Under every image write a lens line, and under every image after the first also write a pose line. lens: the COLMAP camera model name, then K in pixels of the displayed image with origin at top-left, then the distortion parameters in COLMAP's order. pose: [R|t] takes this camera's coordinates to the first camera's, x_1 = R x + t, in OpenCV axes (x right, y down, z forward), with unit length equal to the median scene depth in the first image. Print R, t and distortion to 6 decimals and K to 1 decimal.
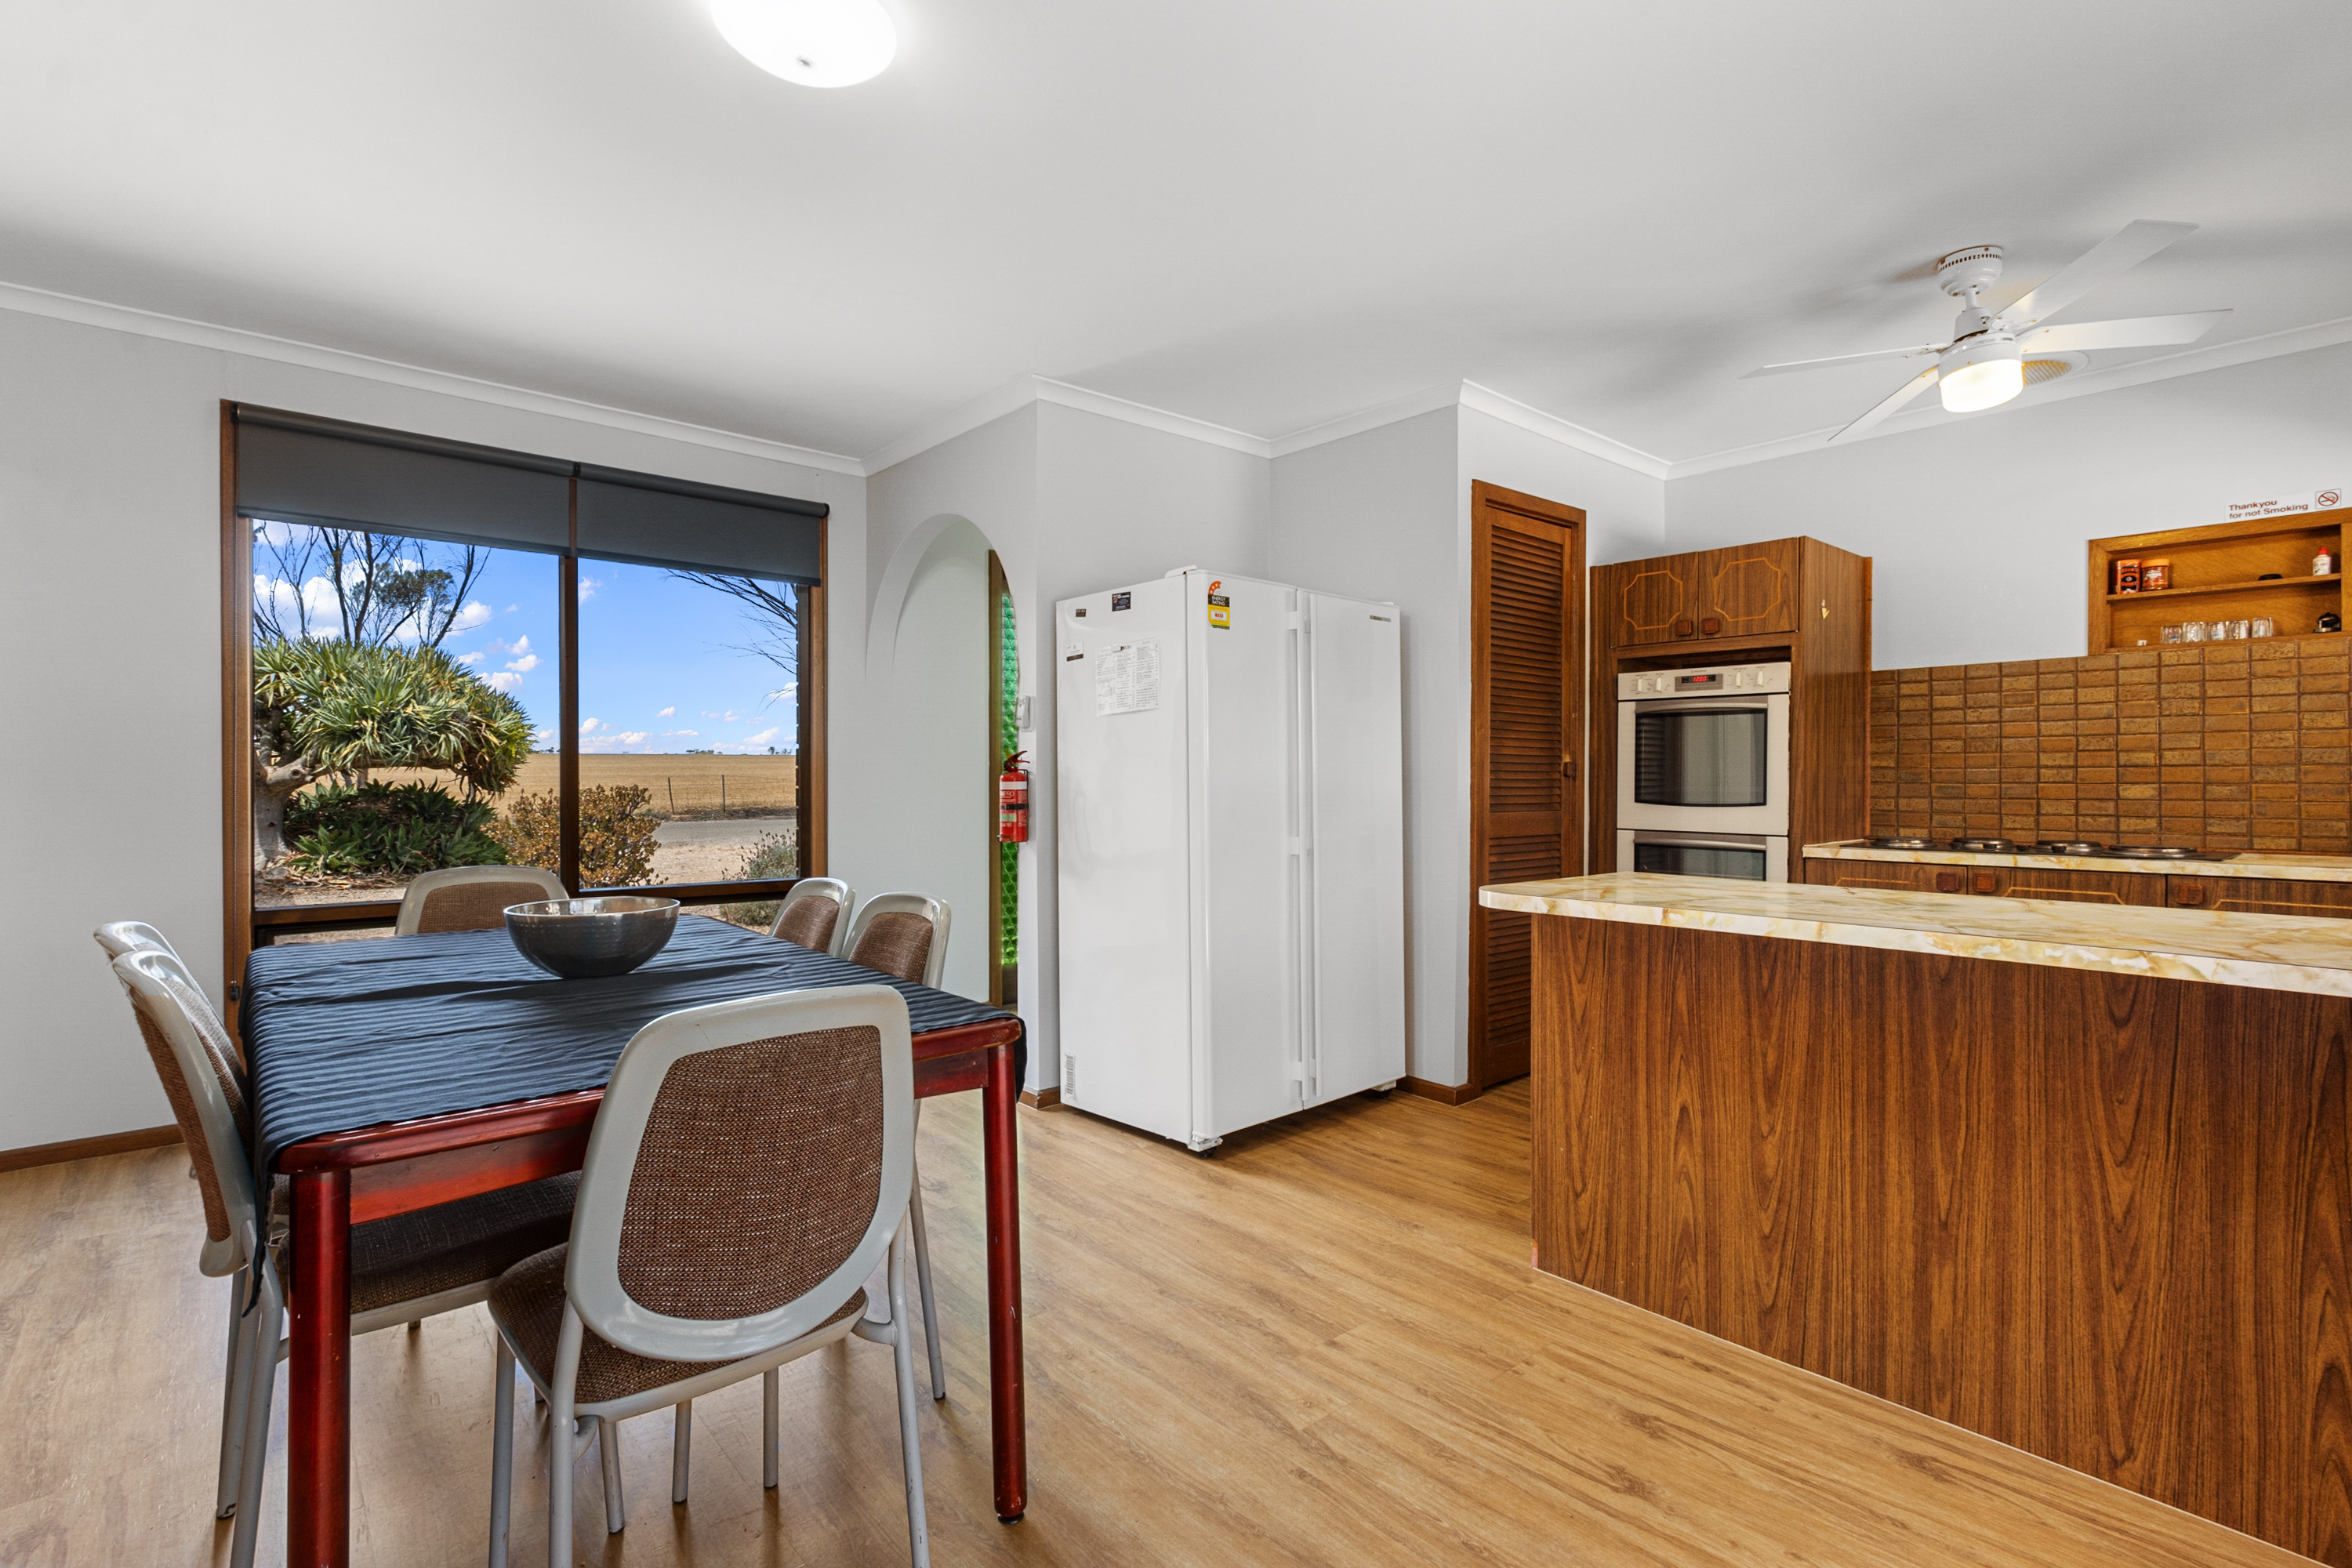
lens RADIAL K [[1083.5, 0, 1175.8], [0, 1083.5, 777.5], [0, 0, 1]] dist [0.001715, 0.000720]
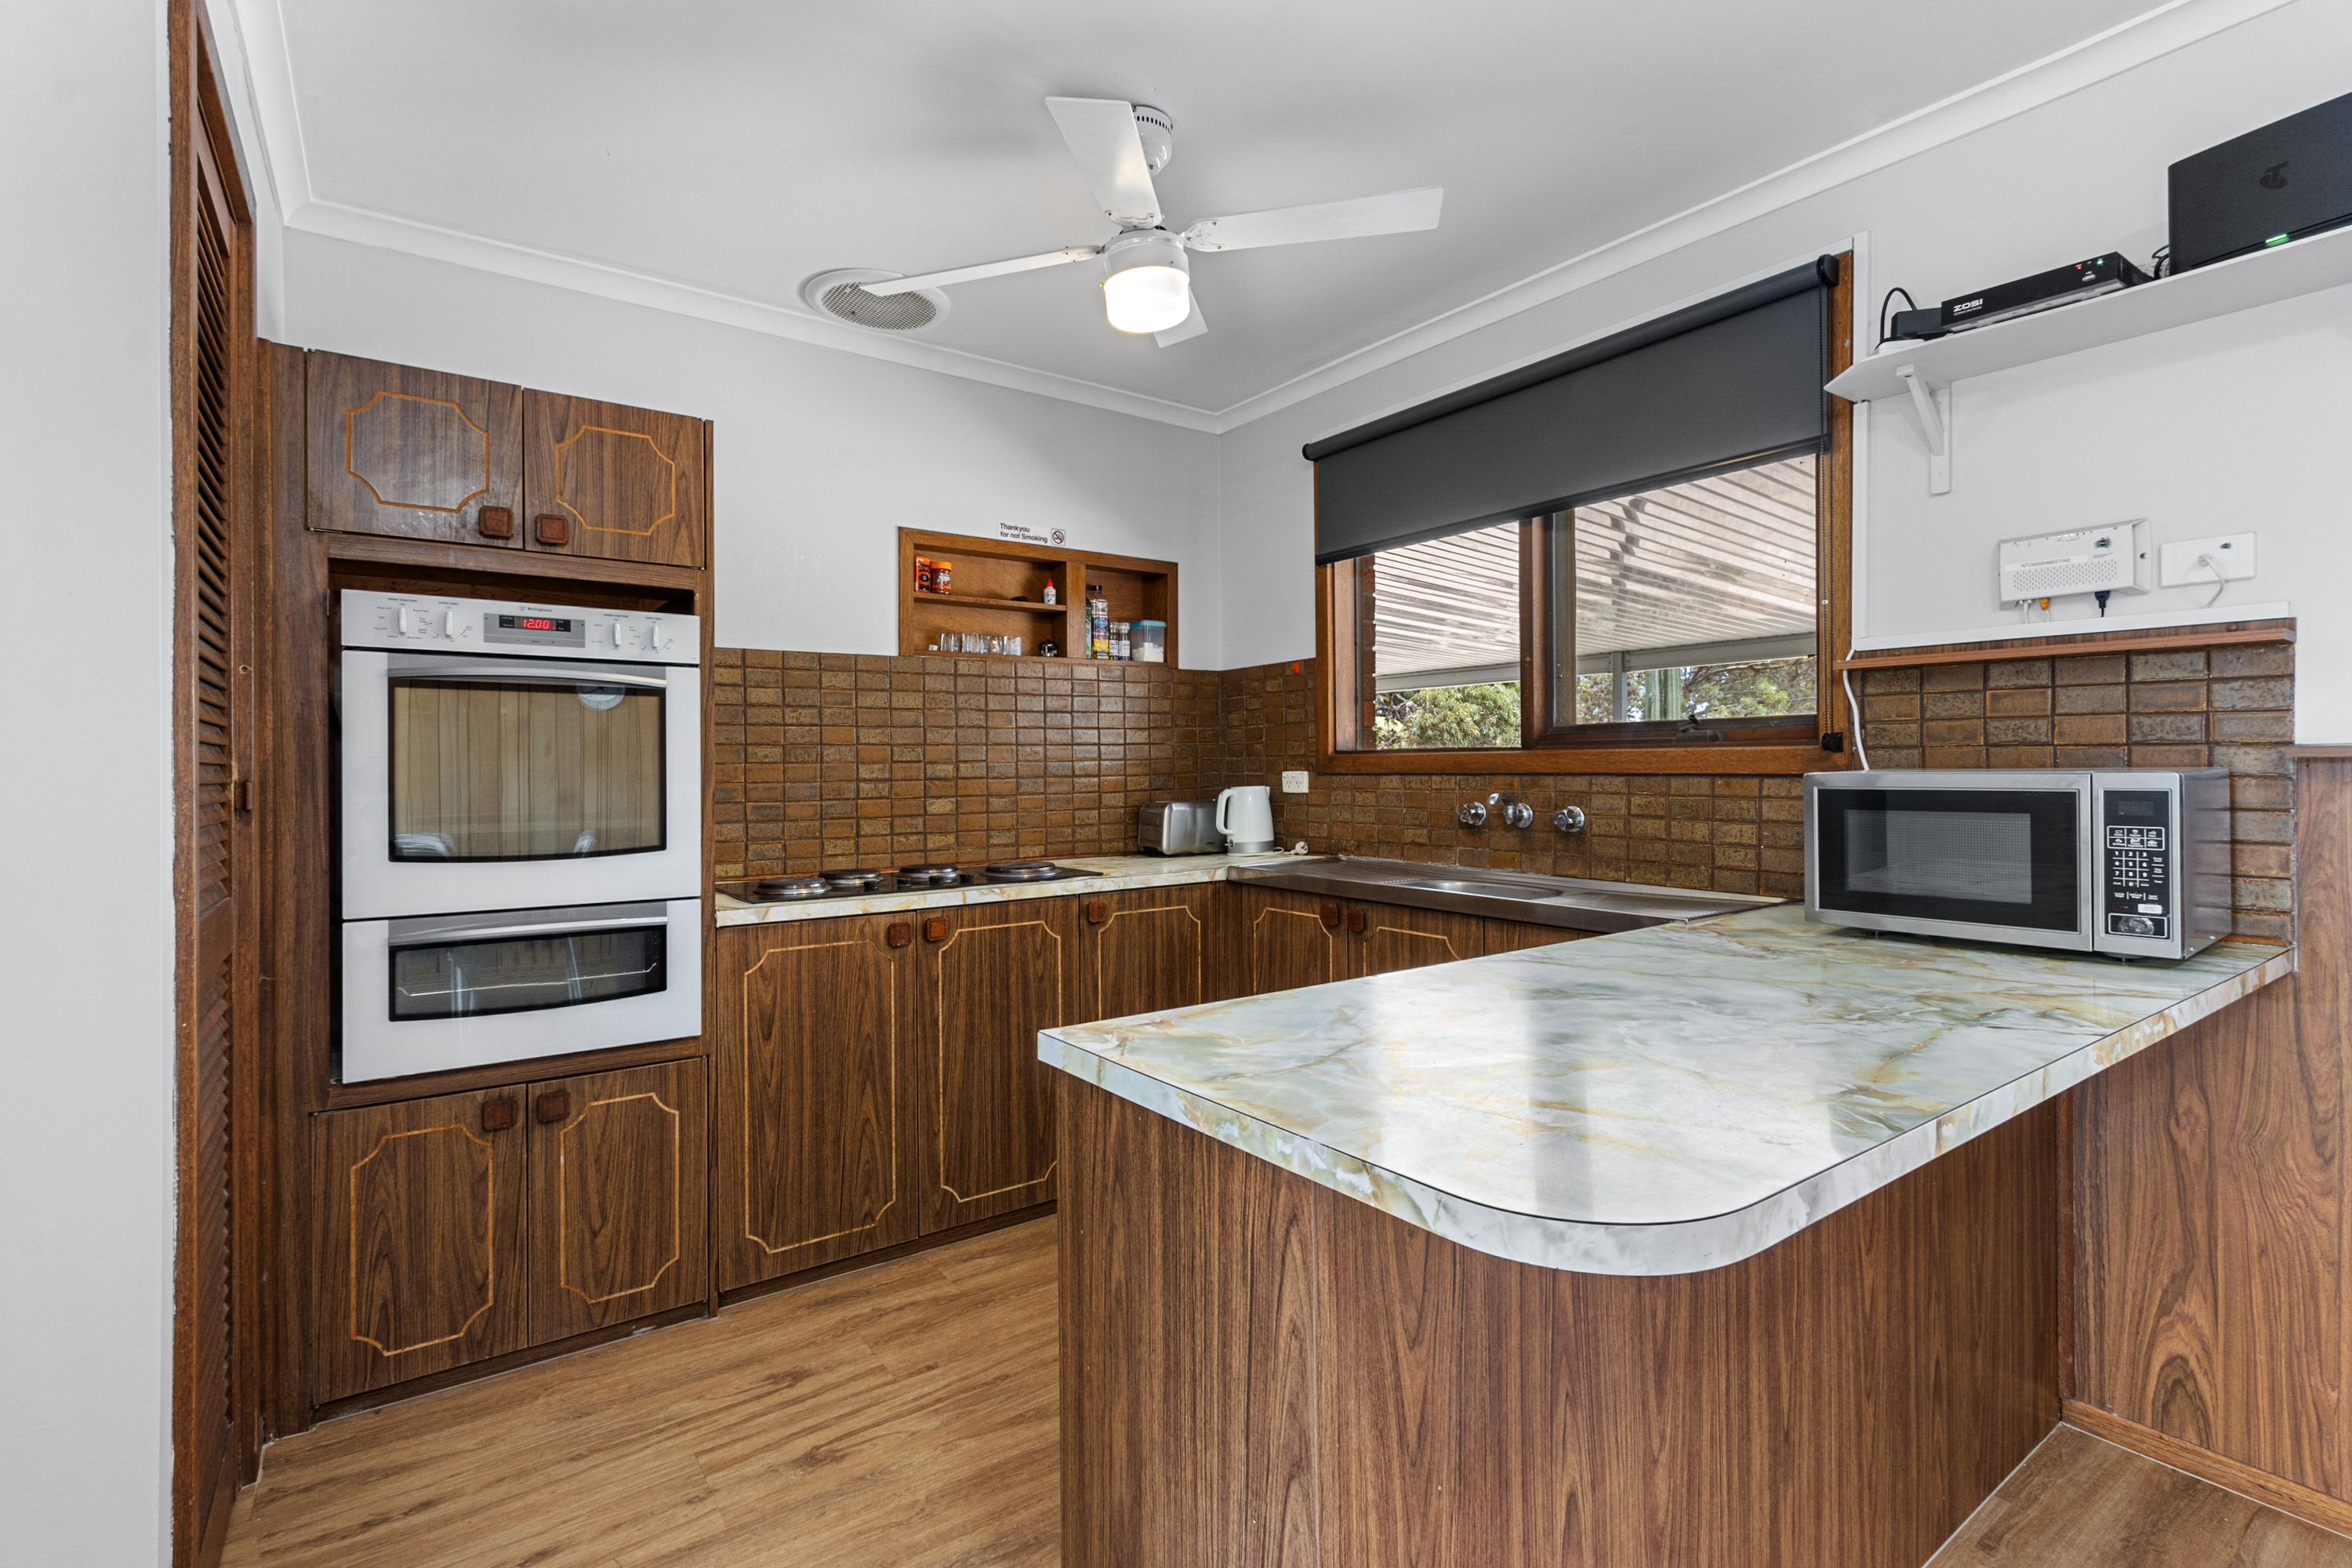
lens RADIAL K [[1083.5, 0, 1170.8], [0, 1083.5, 771.7], [0, 0, 1]] dist [0.001715, 0.000720]
pose [[0.103749, -0.004050, 0.994595, -0.024464], [0.009530, 0.999950, 0.003078, -0.017553], [-0.994558, 0.009159, 0.103782, 0.694025]]
